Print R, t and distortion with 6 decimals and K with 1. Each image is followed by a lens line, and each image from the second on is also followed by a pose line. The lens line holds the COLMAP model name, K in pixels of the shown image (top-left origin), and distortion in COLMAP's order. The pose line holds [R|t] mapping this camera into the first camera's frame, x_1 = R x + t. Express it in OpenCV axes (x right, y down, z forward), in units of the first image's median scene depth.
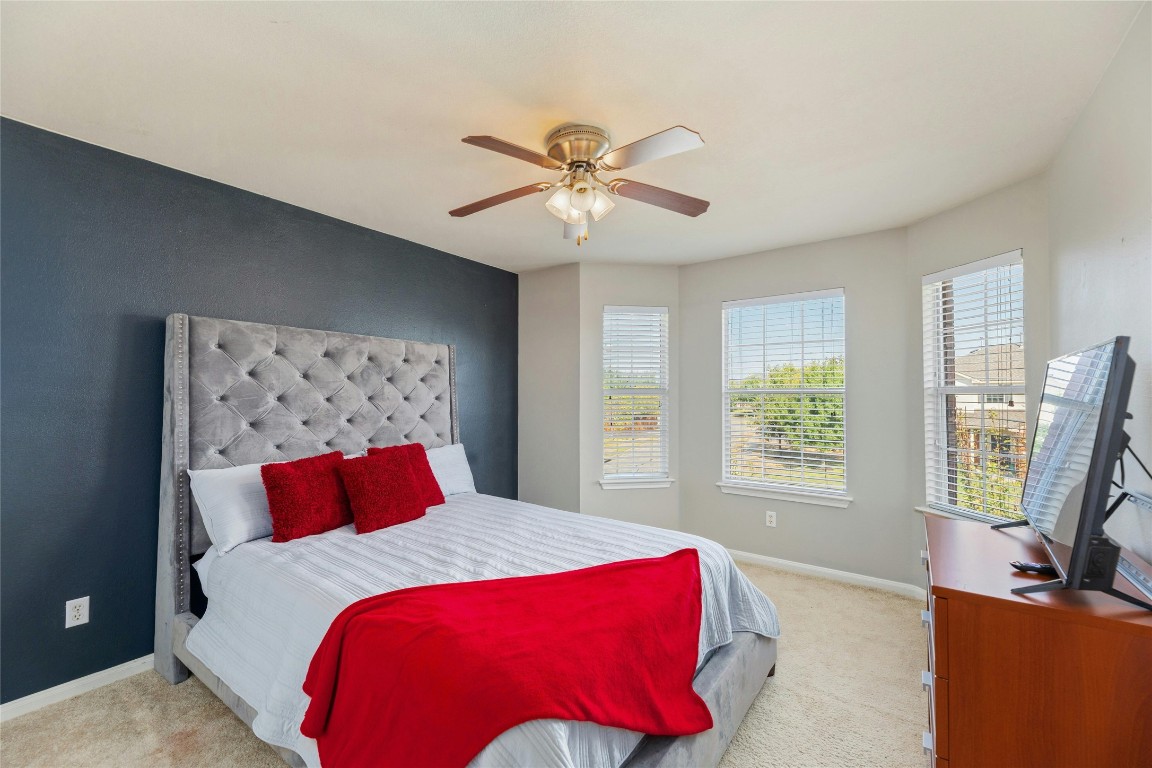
lens RADIAL K [[470.8, 0, 582.9], [0, 470.8, 383.8], [0, 0, 1]] dist [-0.001254, -0.000289]
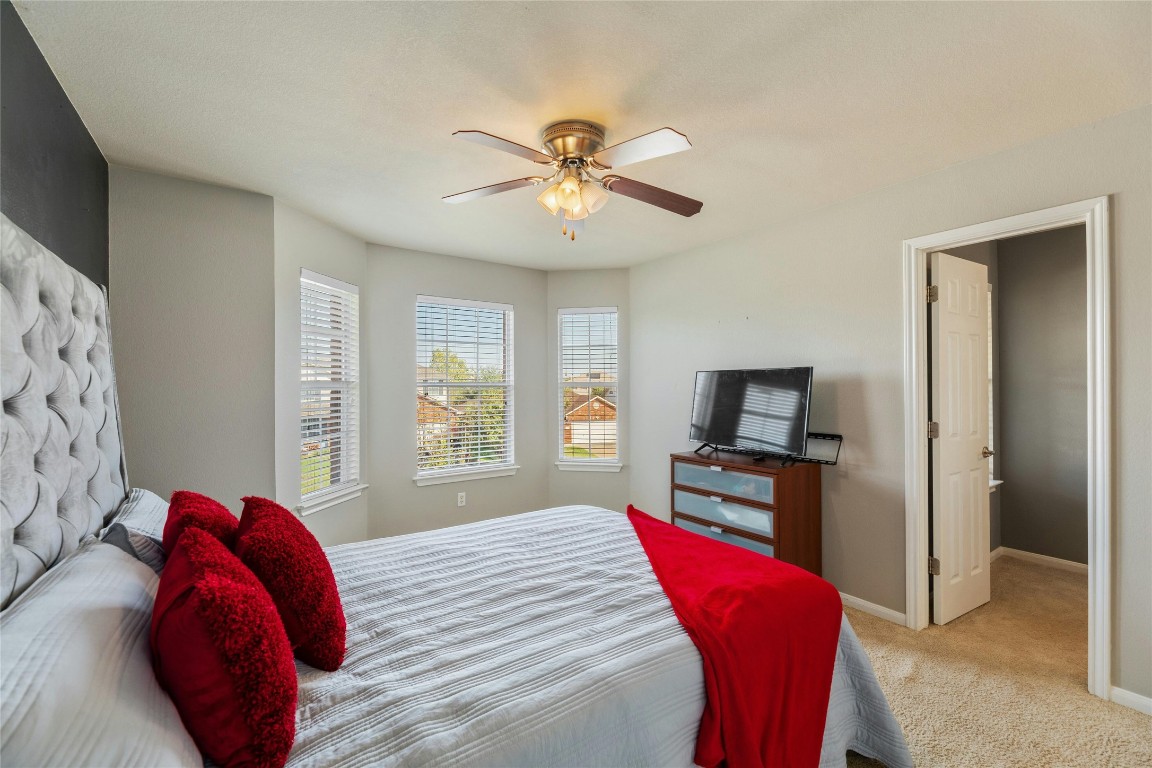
lens RADIAL K [[470.8, 0, 575.7], [0, 470.8, 386.6], [0, 0, 1]] dist [-0.001254, -0.000289]
pose [[0.321129, -0.002918, 0.947031, -0.930985], [-0.014924, 0.999855, 0.008142, 0.012833], [-0.946918, -0.016748, 0.321039, 0.645800]]
